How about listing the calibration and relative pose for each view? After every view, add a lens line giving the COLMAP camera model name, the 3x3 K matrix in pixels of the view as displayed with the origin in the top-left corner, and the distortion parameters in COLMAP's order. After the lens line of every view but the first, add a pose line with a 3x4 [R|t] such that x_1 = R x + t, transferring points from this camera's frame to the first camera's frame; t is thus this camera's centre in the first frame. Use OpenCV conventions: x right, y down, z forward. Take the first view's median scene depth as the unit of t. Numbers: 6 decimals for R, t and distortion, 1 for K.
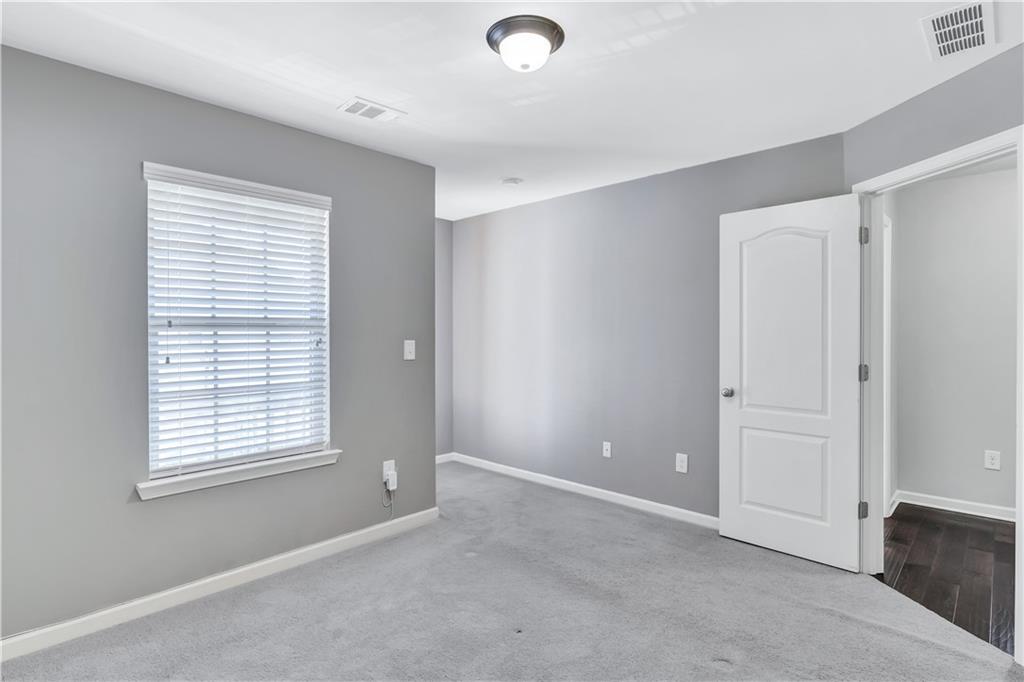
lens RADIAL K [[517.7, 0, 521.5], [0, 517.7, 335.3], [0, 0, 1]] dist [0.001305, -0.000692]
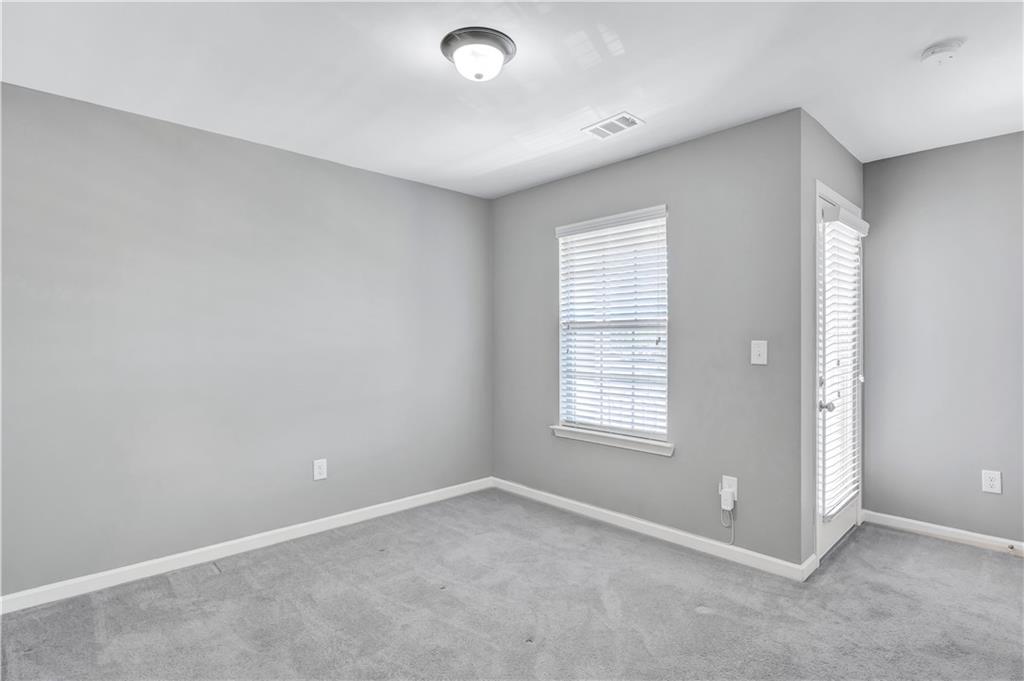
lens RADIAL K [[517.7, 0, 514.9], [0, 517.7, 339.3], [0, 0, 1]] dist [0.001305, -0.000692]
pose [[-0.051365, 0.012312, -0.998604, 0.704102], [0.005441, 0.999913, 0.012049, -0.004775], [0.998665, -0.004815, -0.051428, 0.748439]]
